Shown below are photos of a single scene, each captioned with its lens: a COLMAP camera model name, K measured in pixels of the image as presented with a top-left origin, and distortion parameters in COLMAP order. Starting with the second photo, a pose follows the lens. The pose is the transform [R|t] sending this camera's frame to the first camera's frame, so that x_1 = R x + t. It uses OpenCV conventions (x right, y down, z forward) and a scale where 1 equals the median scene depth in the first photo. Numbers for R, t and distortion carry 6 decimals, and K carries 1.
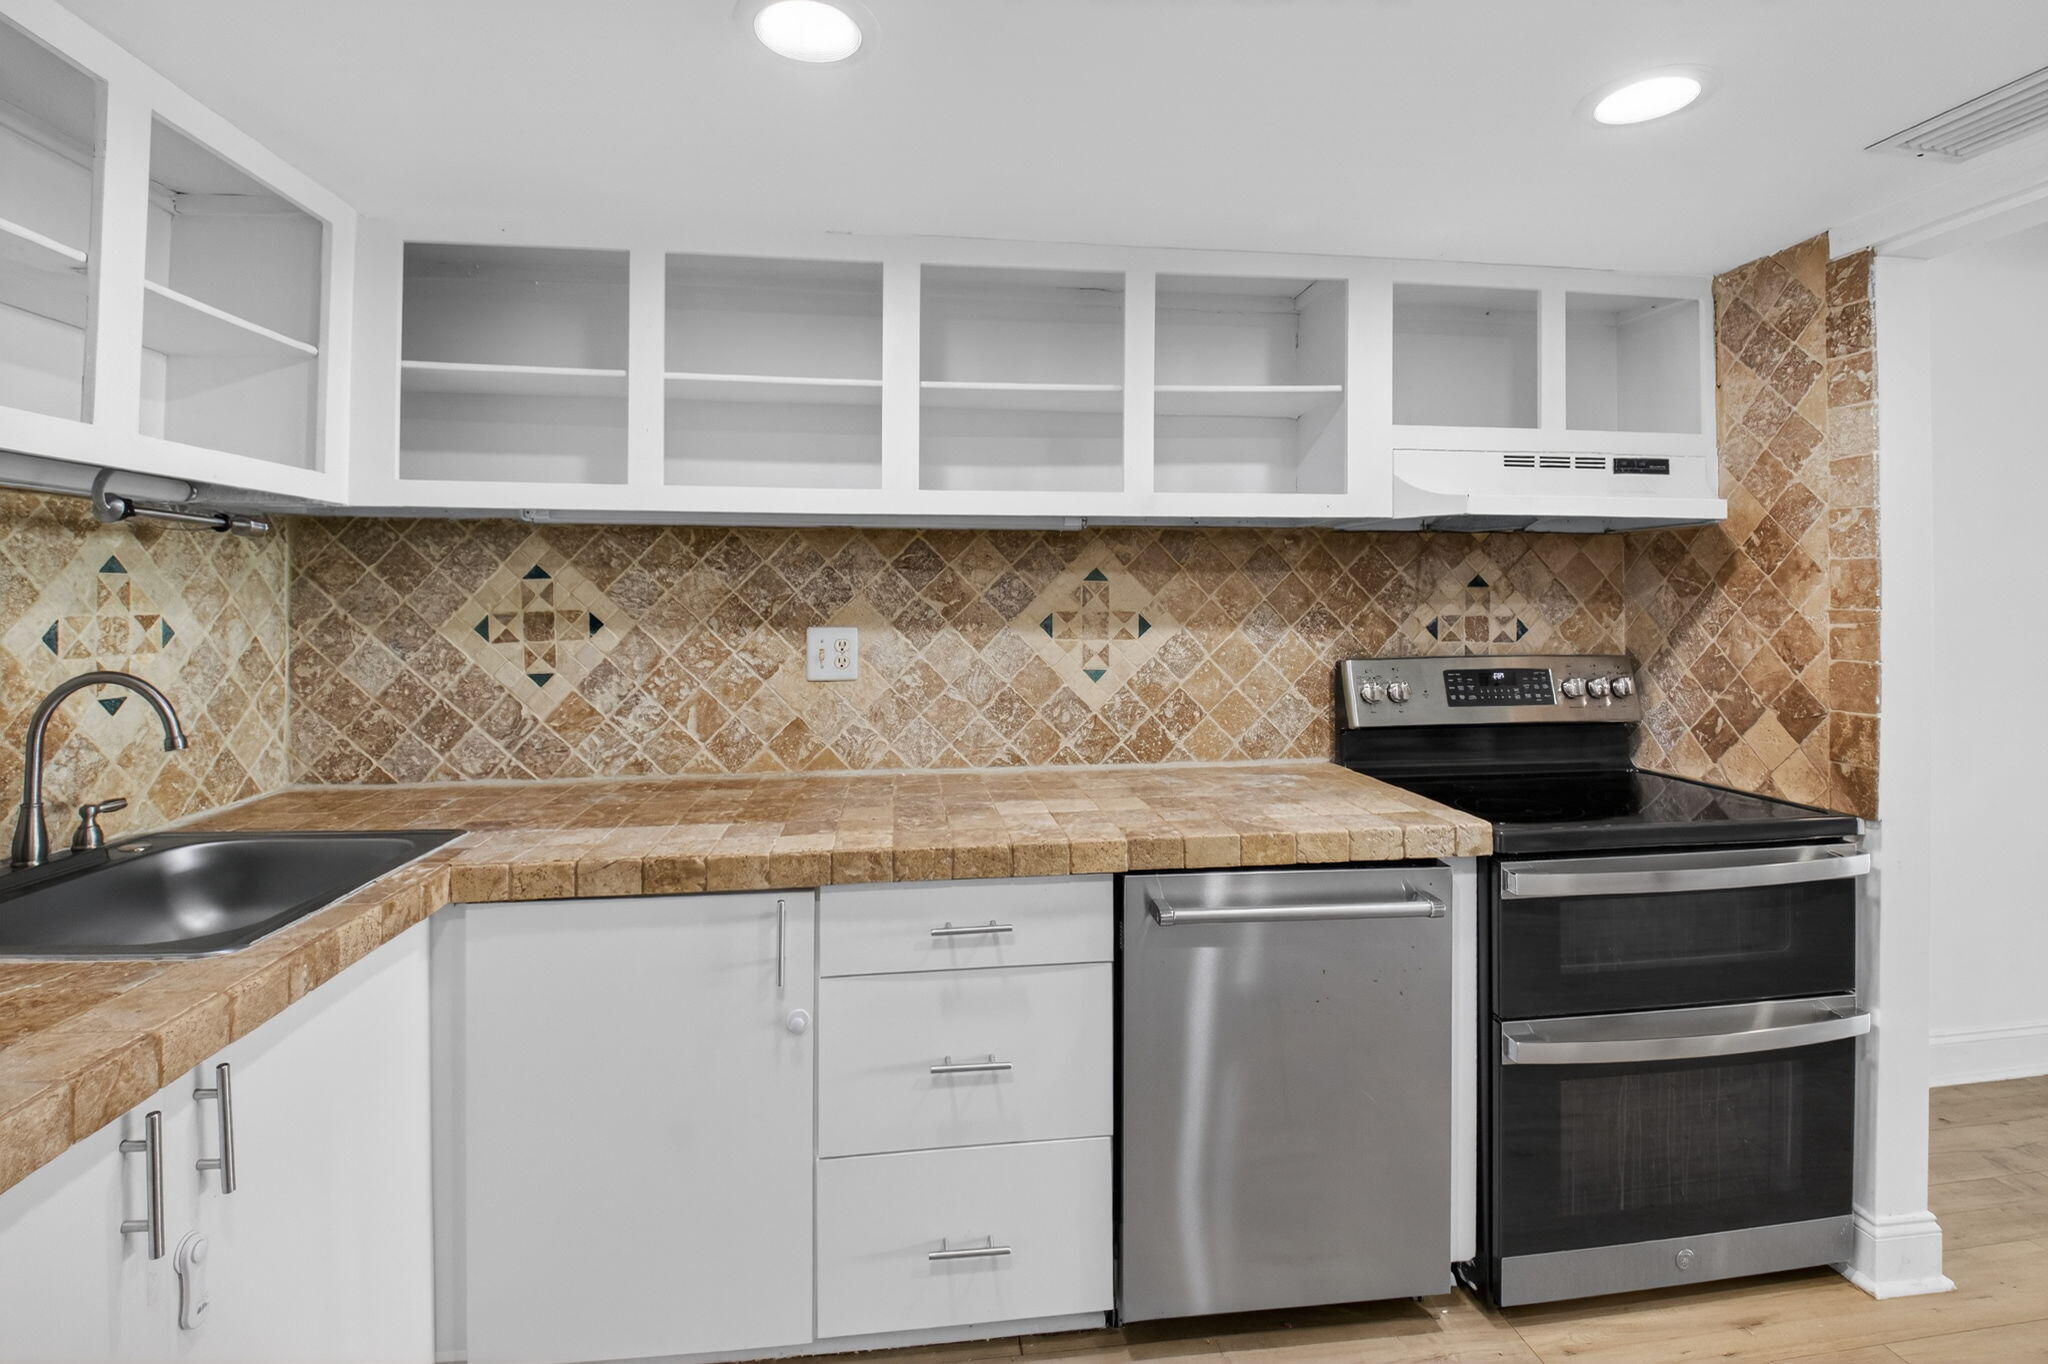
lens RADIAL K [[932.3, 0, 1016.8], [0, 932.3, 612.1], [0, 0, 1]] dist [-0.000227, -0.019955]
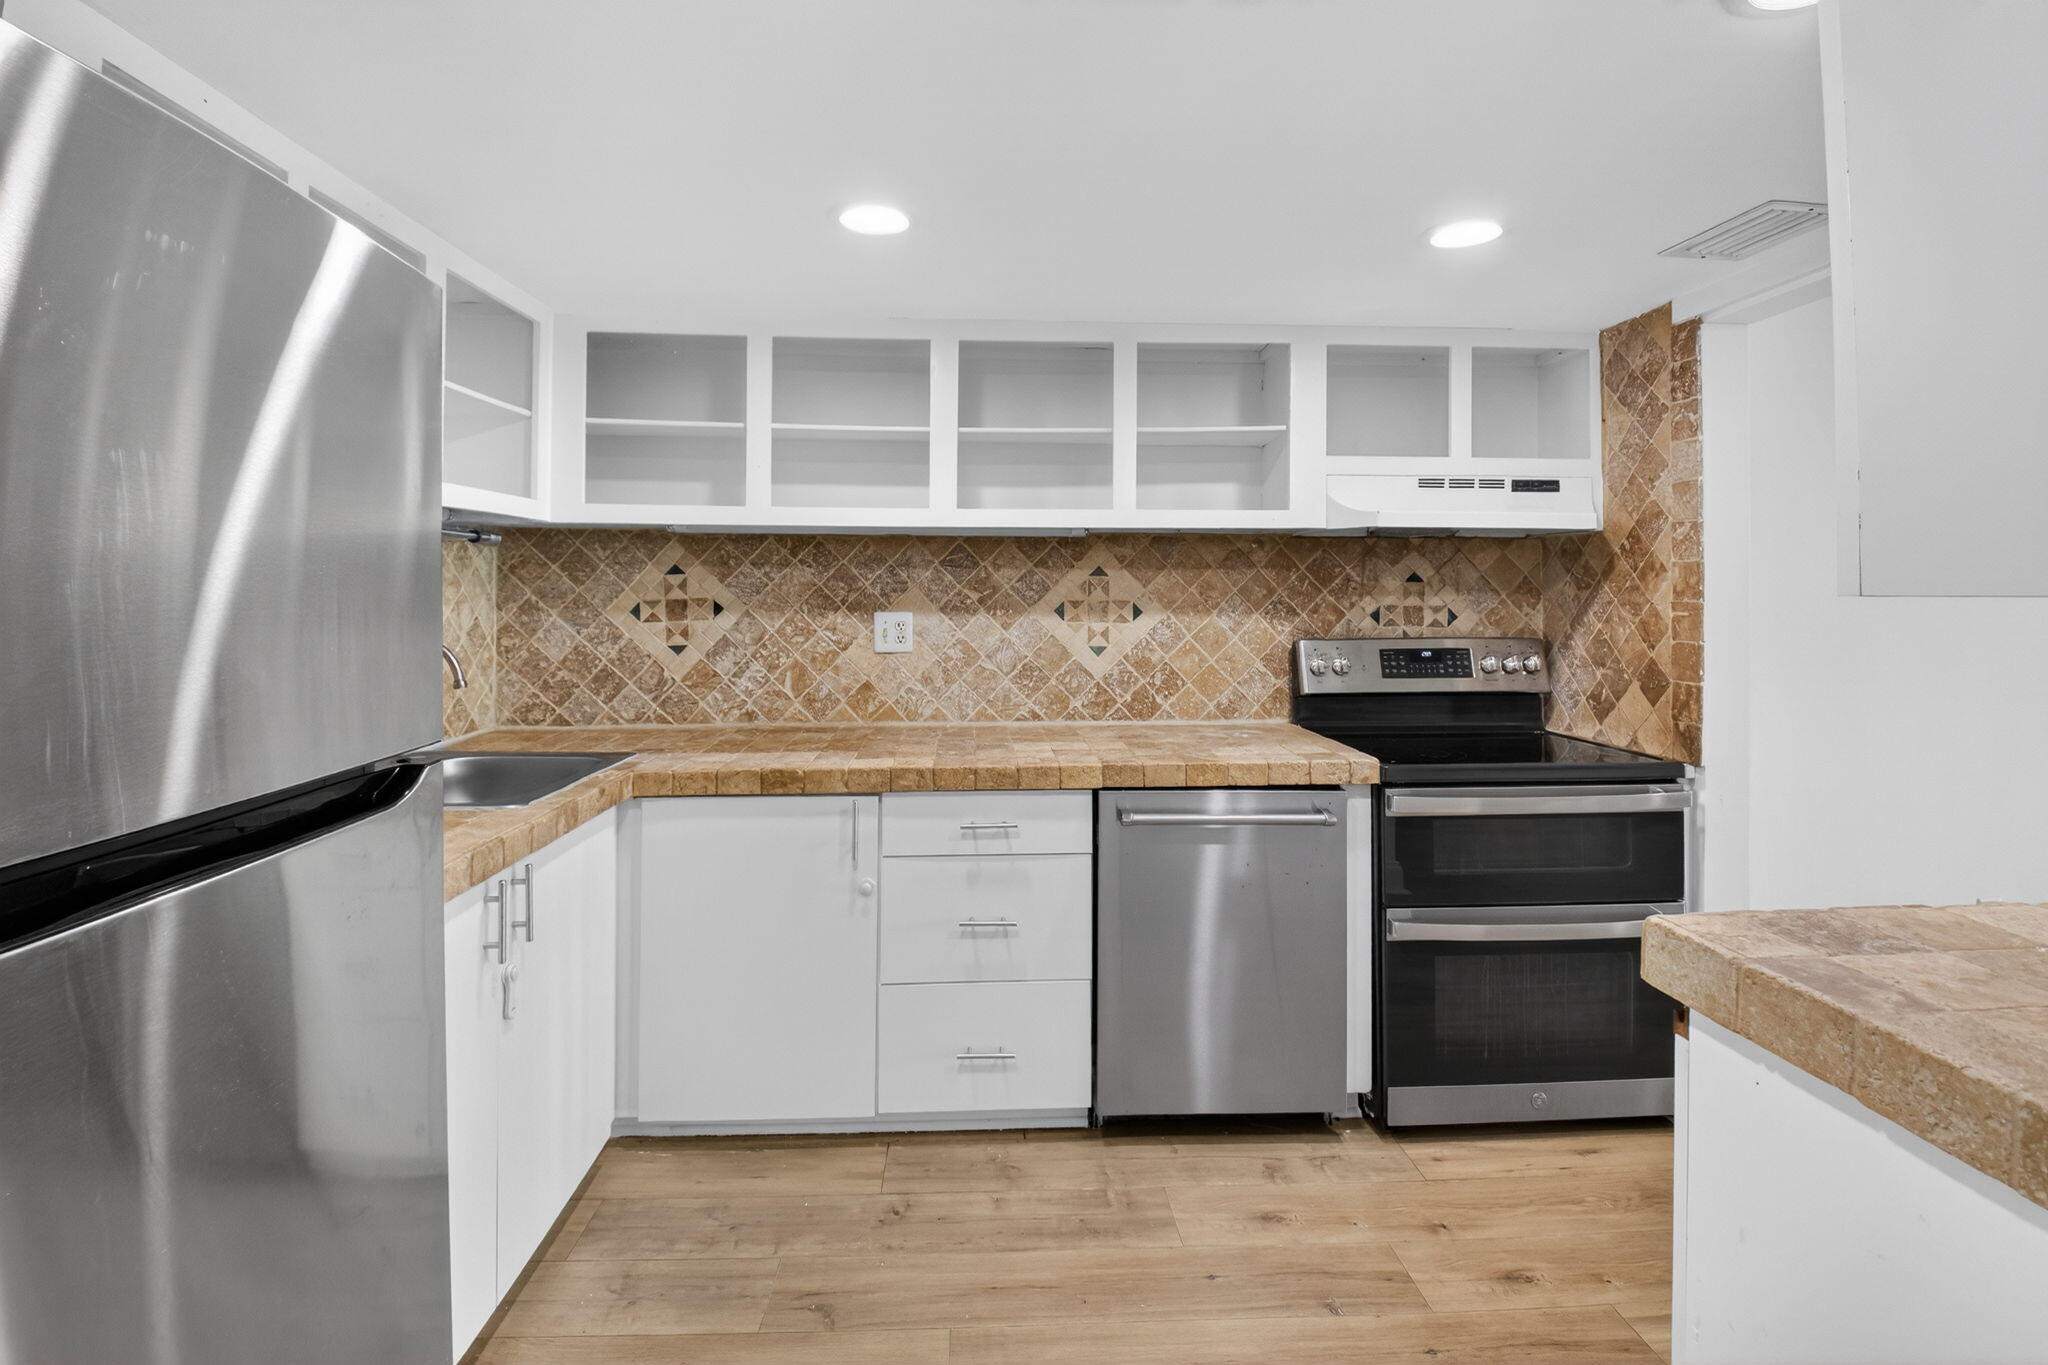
lens RADIAL K [[932.9, 0, 1024.3], [0, 932.9, 617.5], [0, 0, 1]] dist [0.000139, -0.014714]
pose [[0.997905, 0.005103, -0.064488, 0.073238], [-0.004126, 0.999875, 0.015276, 0.003715], [0.064558, -0.014978, 0.997802, -0.308959]]
